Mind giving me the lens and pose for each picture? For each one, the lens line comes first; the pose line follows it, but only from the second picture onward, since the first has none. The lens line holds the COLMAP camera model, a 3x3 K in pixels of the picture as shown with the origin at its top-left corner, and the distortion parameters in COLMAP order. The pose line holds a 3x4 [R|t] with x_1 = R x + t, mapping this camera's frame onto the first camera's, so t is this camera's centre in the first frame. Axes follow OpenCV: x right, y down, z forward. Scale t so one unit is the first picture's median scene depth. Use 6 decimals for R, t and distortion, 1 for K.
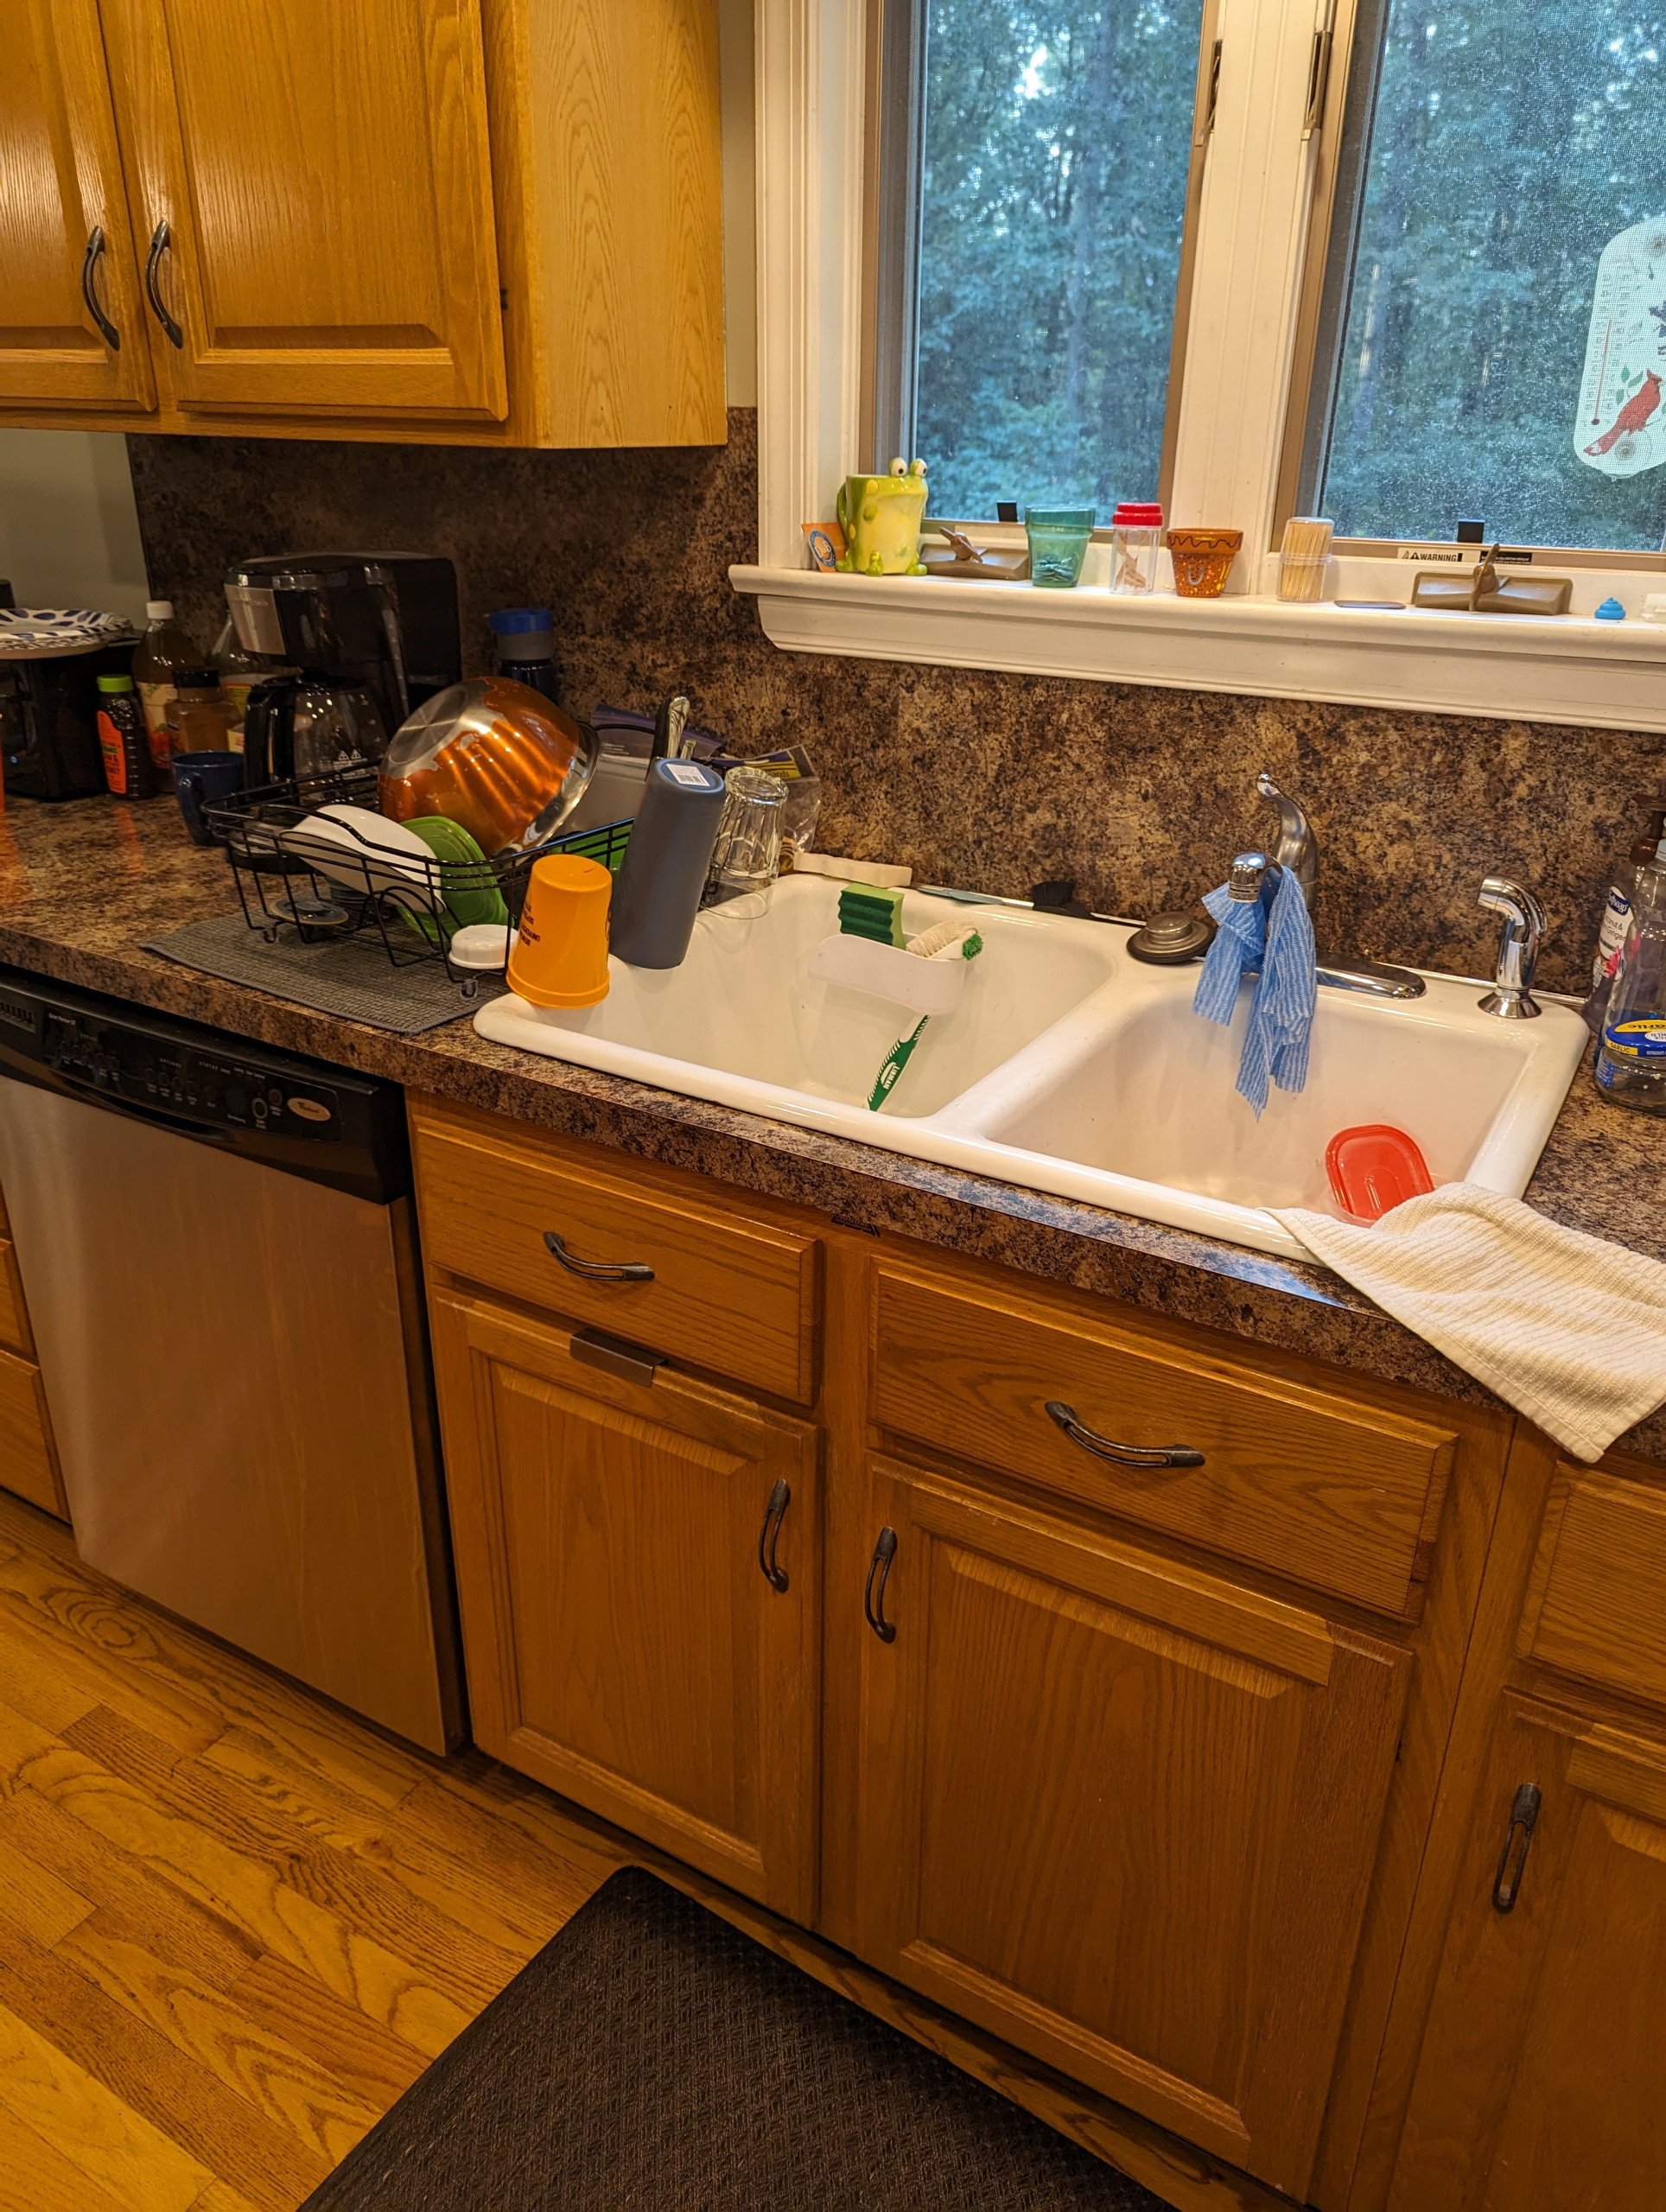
lens RADIAL K [[1573.5, 0, 840.8], [0, 1573.5, 1091.1], [0, 0, 1]] dist [0.055185, -0.048814]
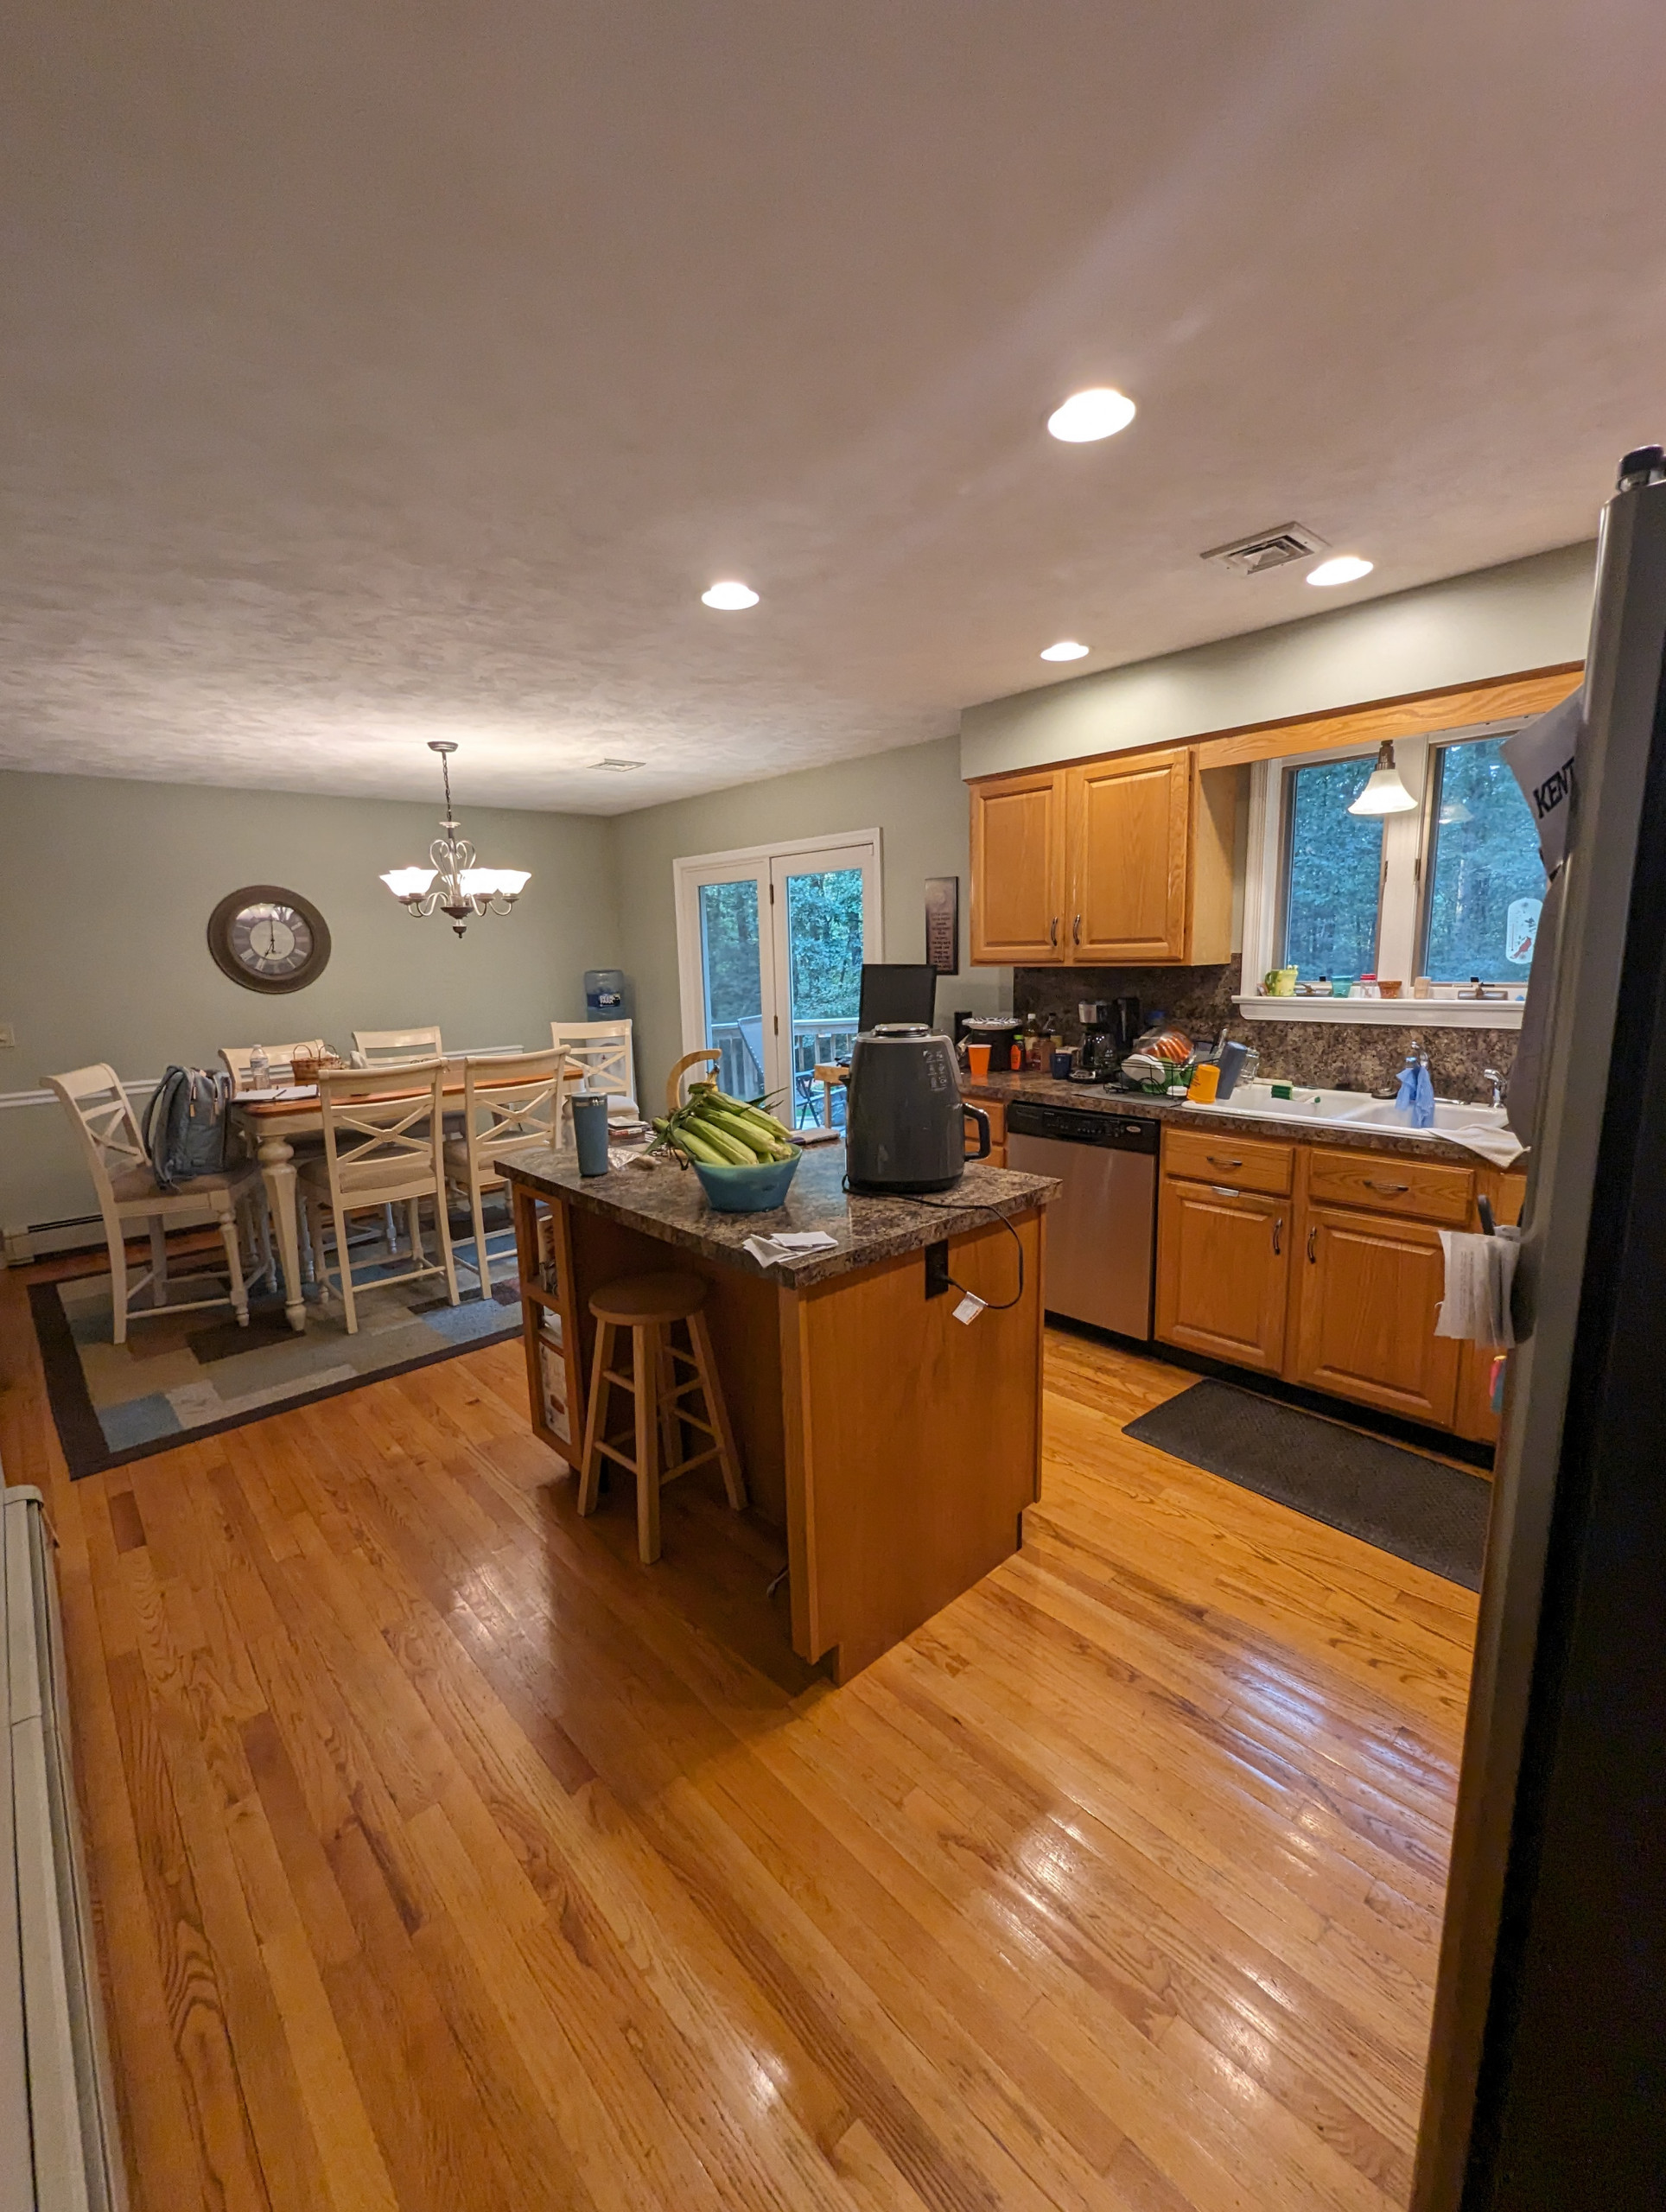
lens RADIAL K [[923.9, 0, 835.0], [0, 923.9, 1101.7], [0, 0, 1]] dist [-0.001598, -0.000221]
pose [[0.955537, 0.011087, -0.294663, -0.331841], [-0.082481, 0.969453, -0.230994, 0.469095], [0.283101, 0.245028, 0.927262, -1.155091]]
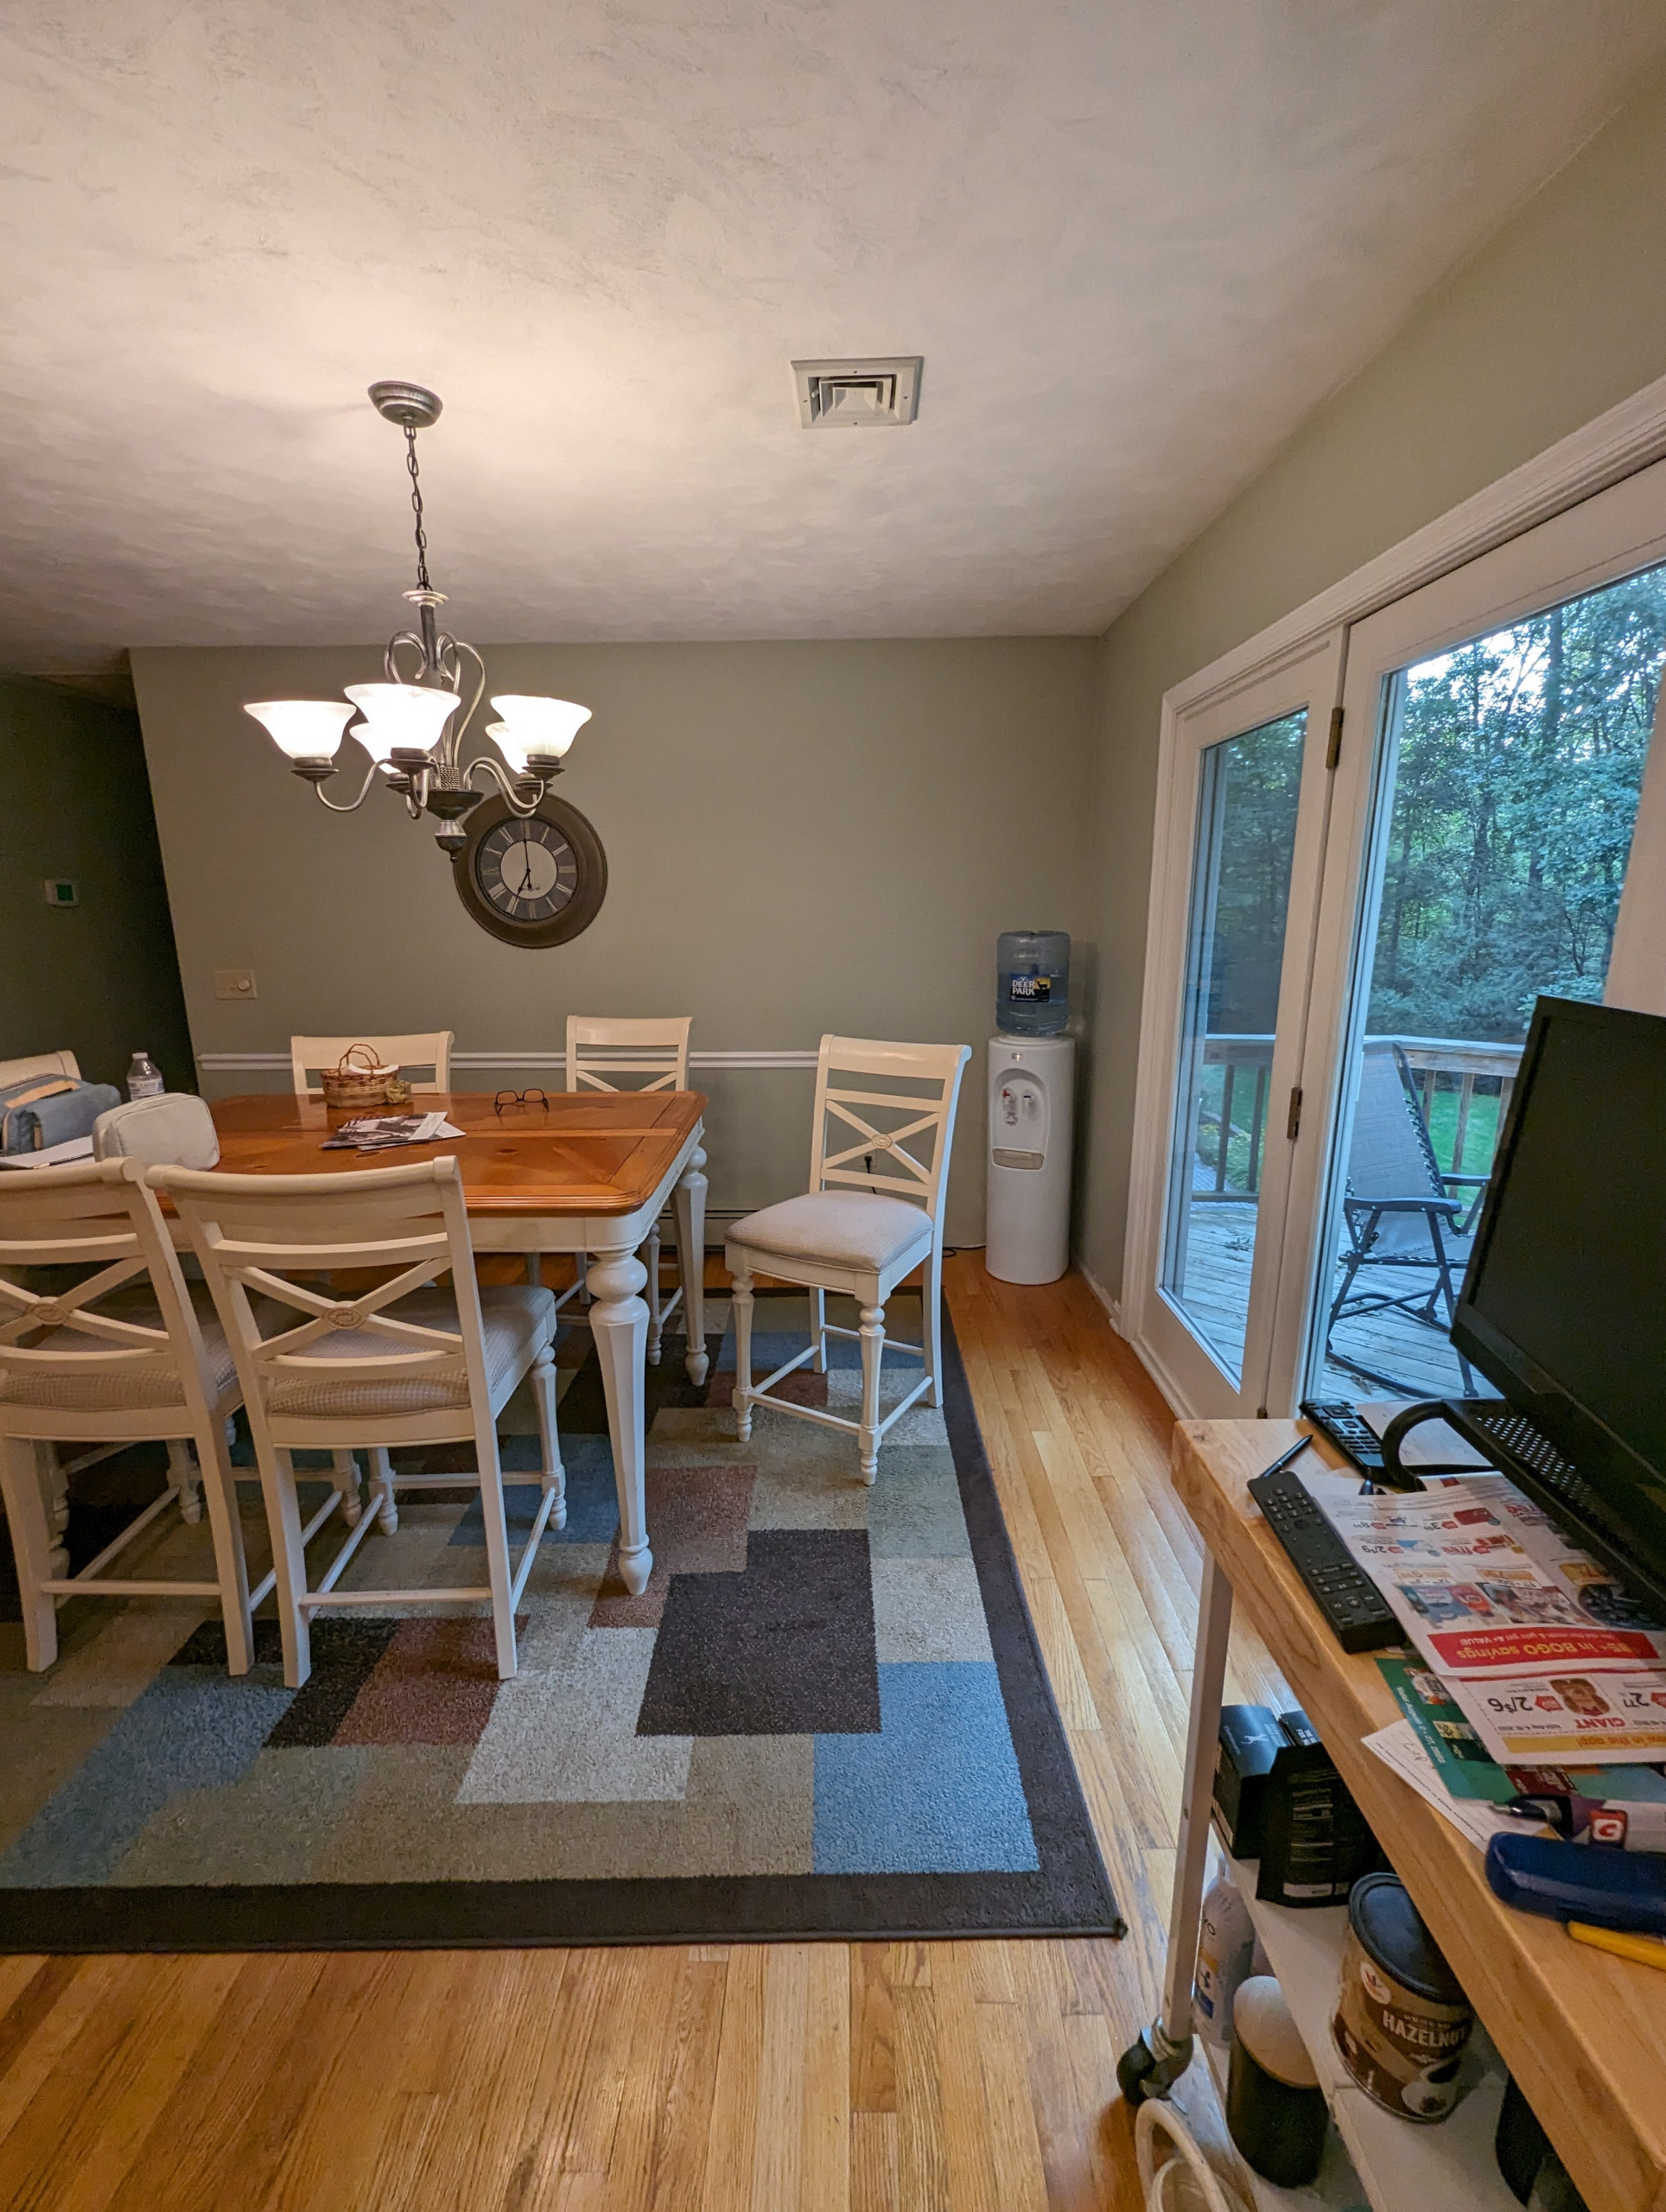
lens RADIAL K [[914.2, 0, 833.5], [0, 914.2, 1113.5], [0, 0, 1]] dist [0.001478, 0.000214]
pose [[0.499189, 0.184113, -0.846707, -0.846855], [-0.337445, 0.941328, 0.005743, -0.417299], [0.798086, 0.282851, 0.532028, 0.829804]]
